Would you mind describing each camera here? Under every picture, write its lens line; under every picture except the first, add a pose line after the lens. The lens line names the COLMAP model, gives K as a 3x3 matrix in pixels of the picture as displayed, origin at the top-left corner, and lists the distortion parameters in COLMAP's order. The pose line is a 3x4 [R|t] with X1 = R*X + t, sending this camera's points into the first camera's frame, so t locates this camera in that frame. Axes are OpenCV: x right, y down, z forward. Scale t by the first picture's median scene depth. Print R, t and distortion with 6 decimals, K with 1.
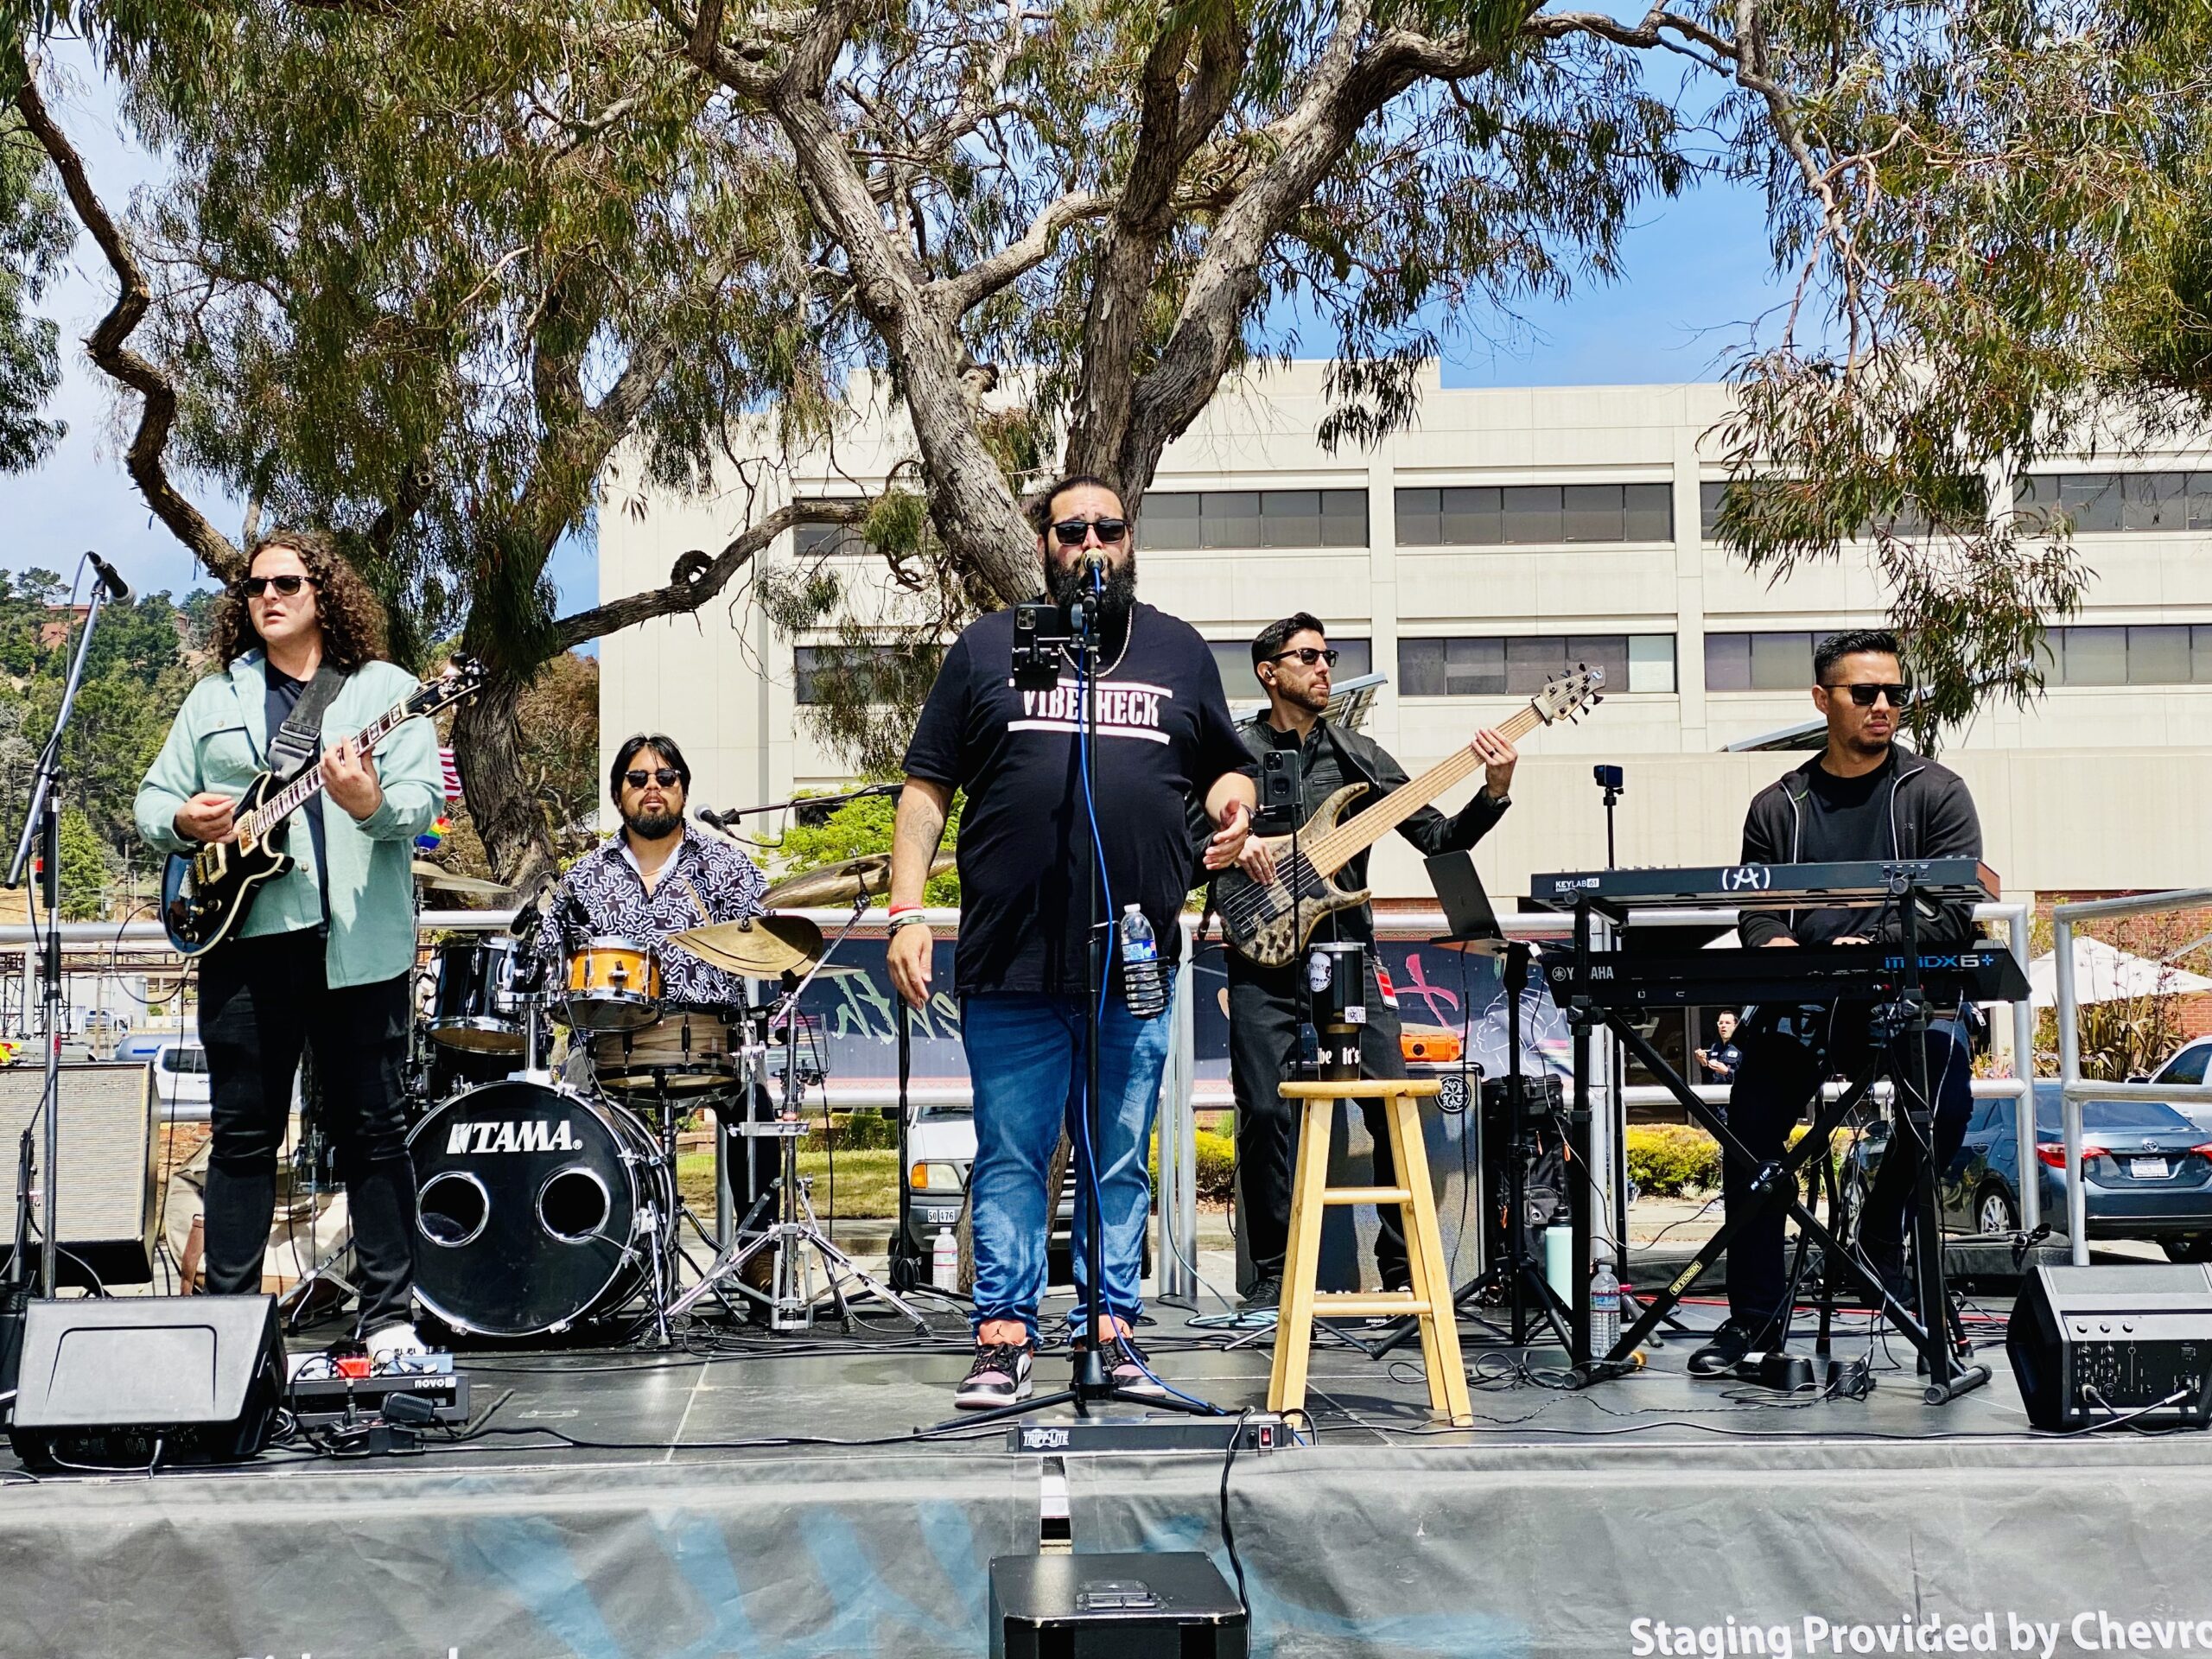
lens RADIAL K [[3441.9, 0, 1106.0], [0, 3441.9, 829.5], [0, 0, 1]] dist [0.143872, -0.179714]
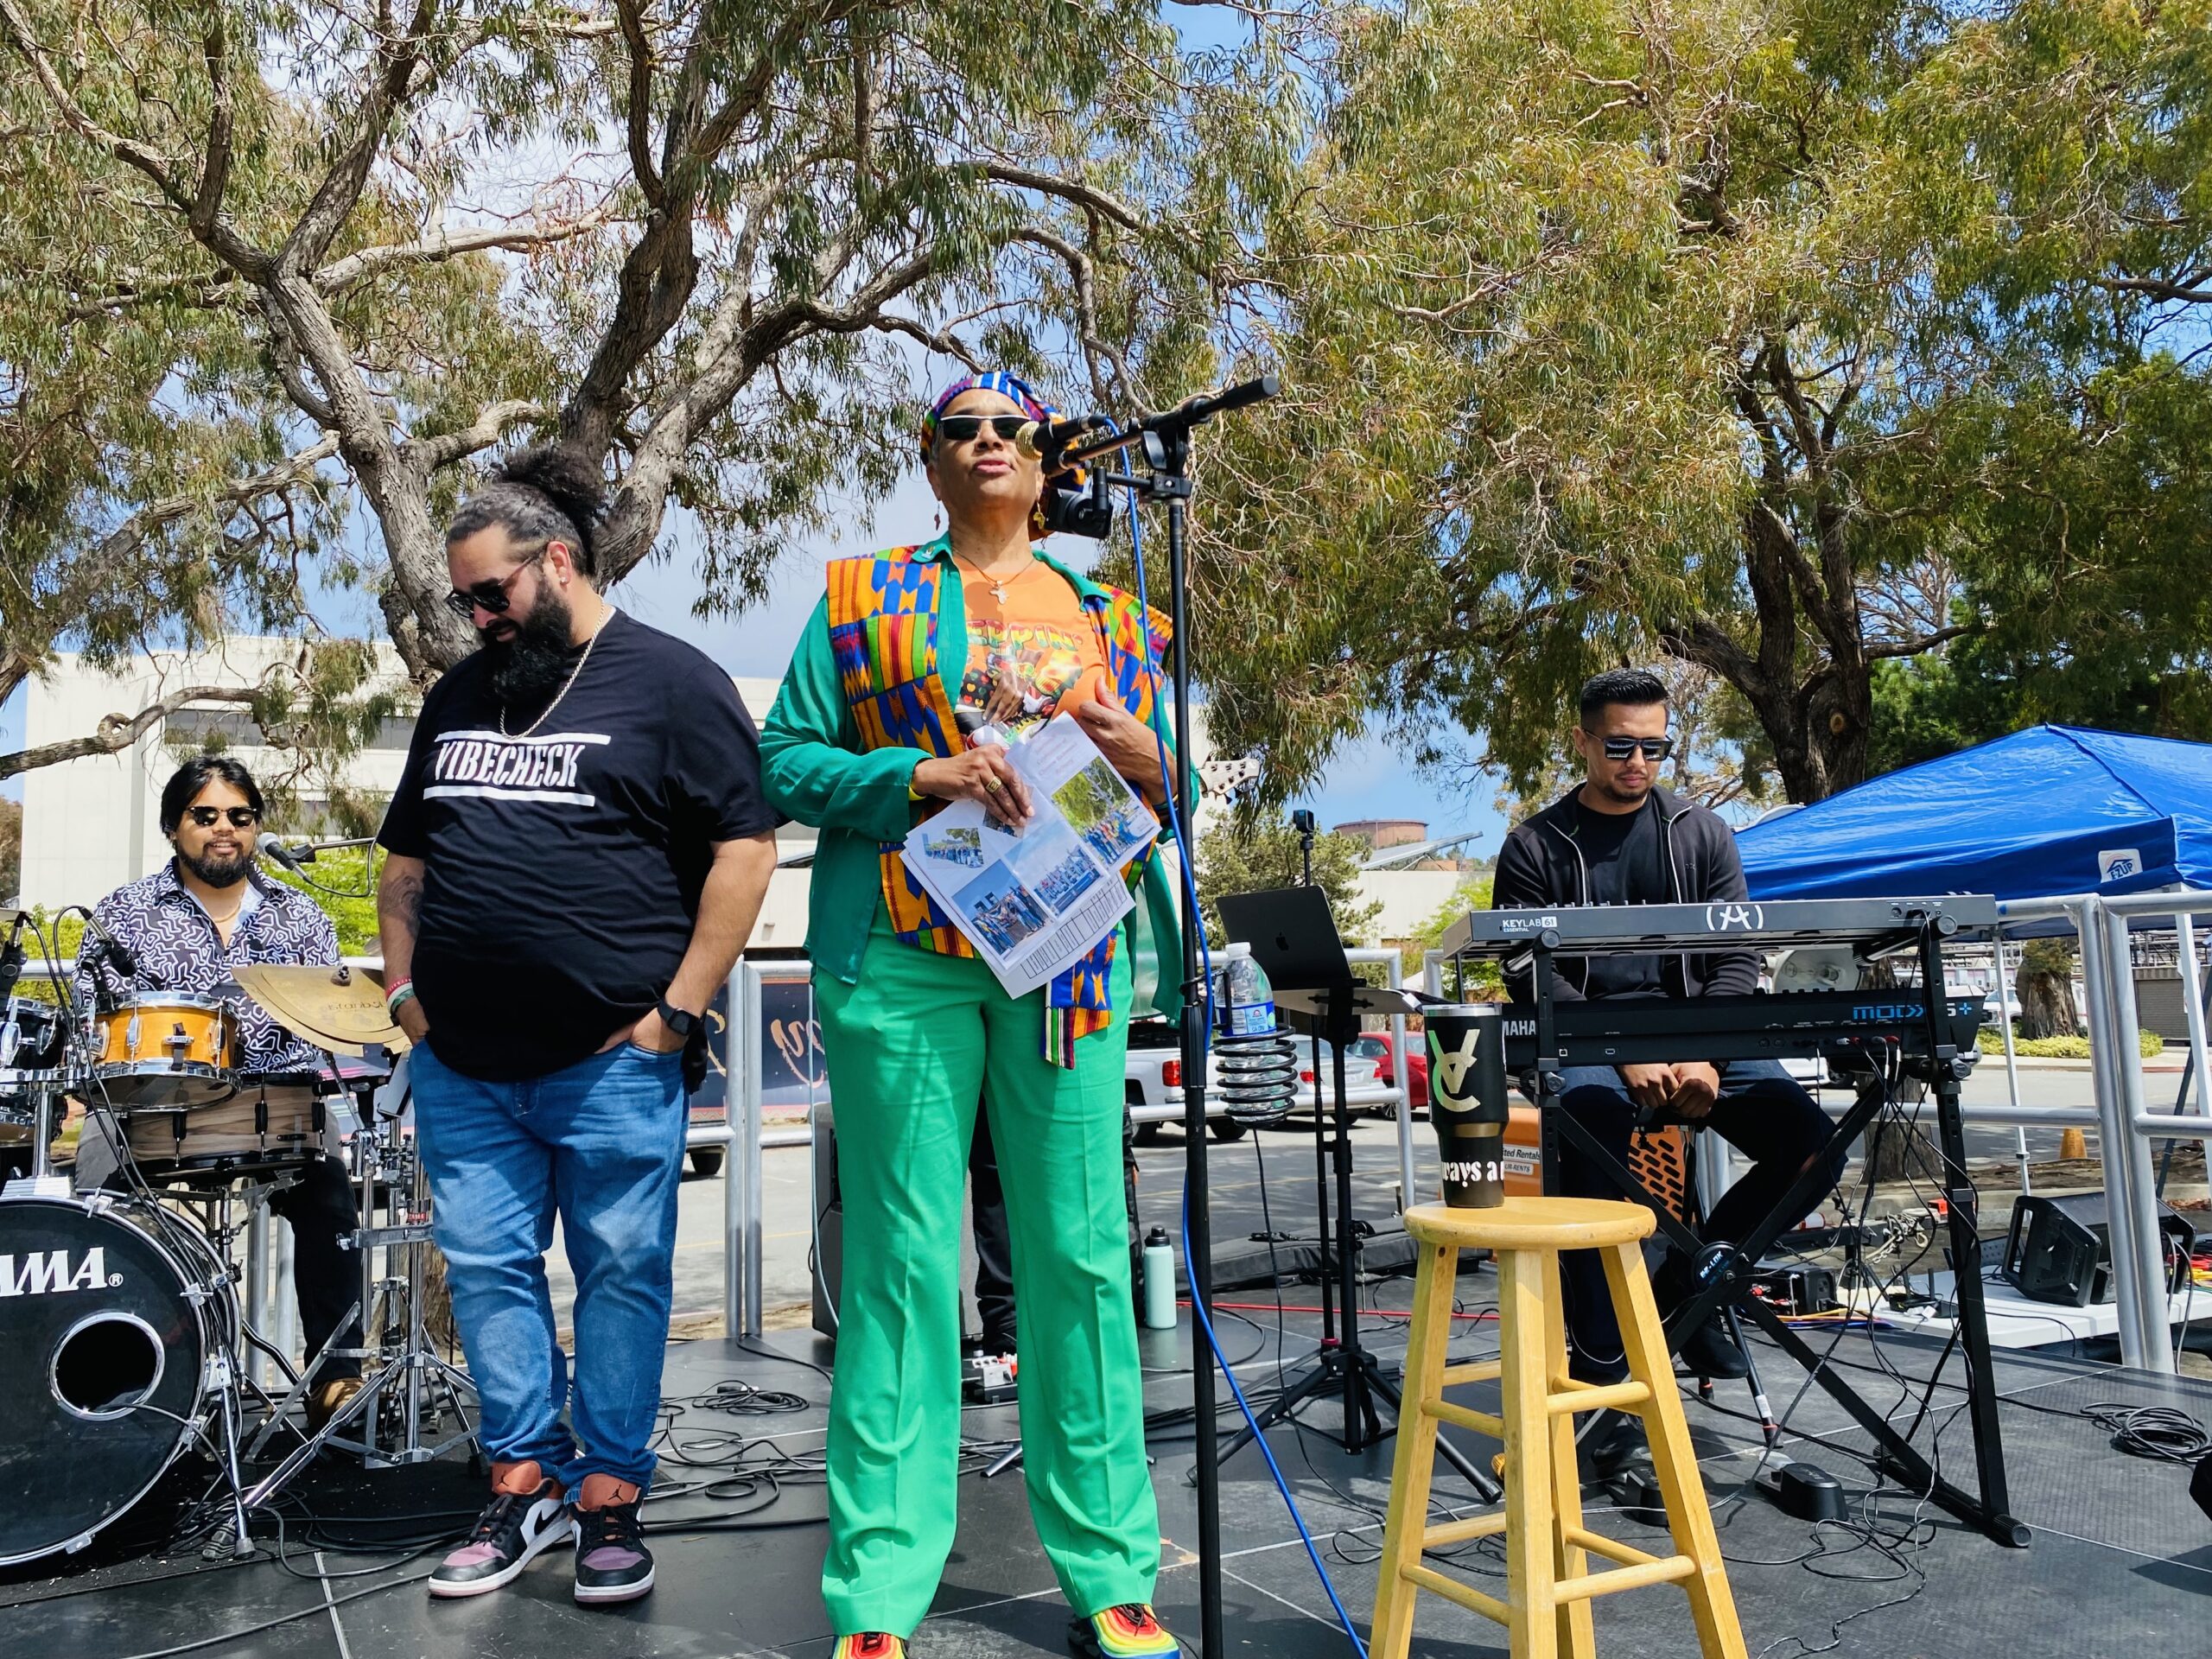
lens RADIAL K [[1705.6, 0, 1106.0], [0, 1705.6, 829.5], [0, 0, 1]] dist [0.000262, -0.006361]
pose [[0.911238, 0.029428, 0.410829, -0.110026], [-0.008459, 0.998571, -0.052766, 0.013464], [-0.411794, 0.044607, 0.910184, 0.568512]]
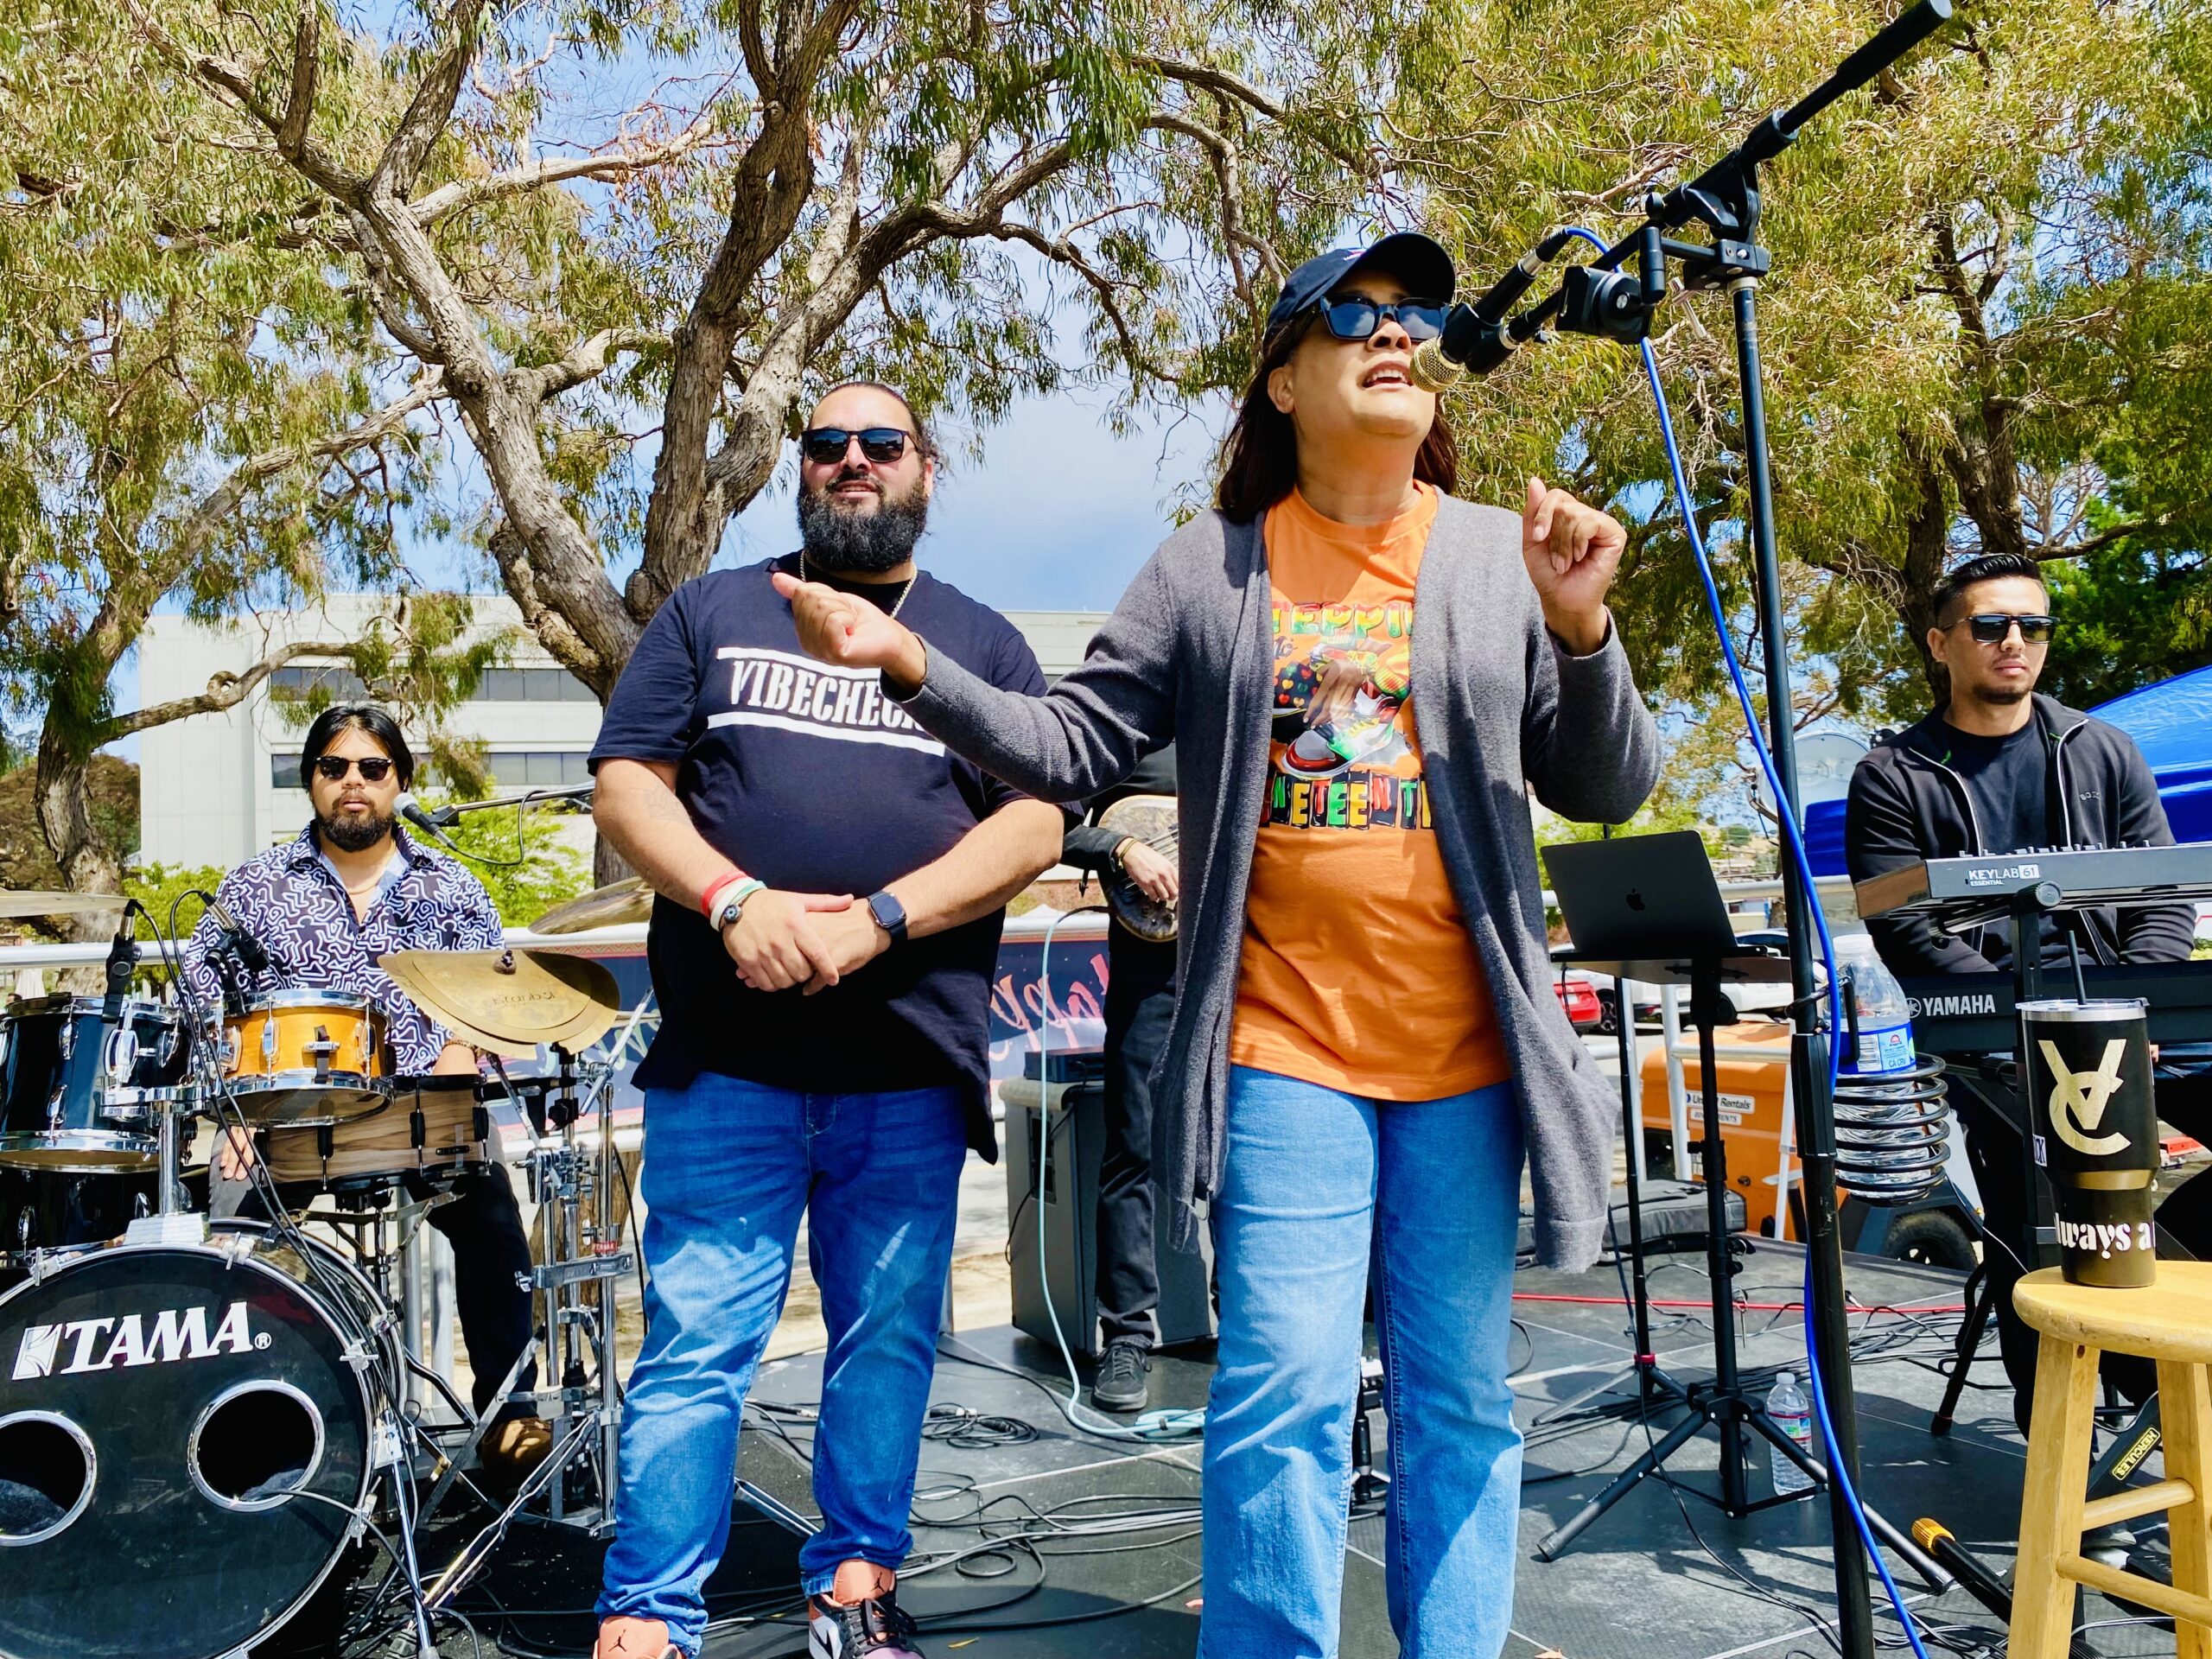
lens RADIAL K [[1678.2, 0, 1106.0], [0, 1678.2, 829.5], [0, 0, 1]] dist [0.001757, -0.011835]
pose [[0.928661, -0.008271, 0.370837, -0.120609], [0.014098, 0.999816, -0.013005, 0.007732], [-0.370662, 0.017305, 0.928607, 0.654444]]
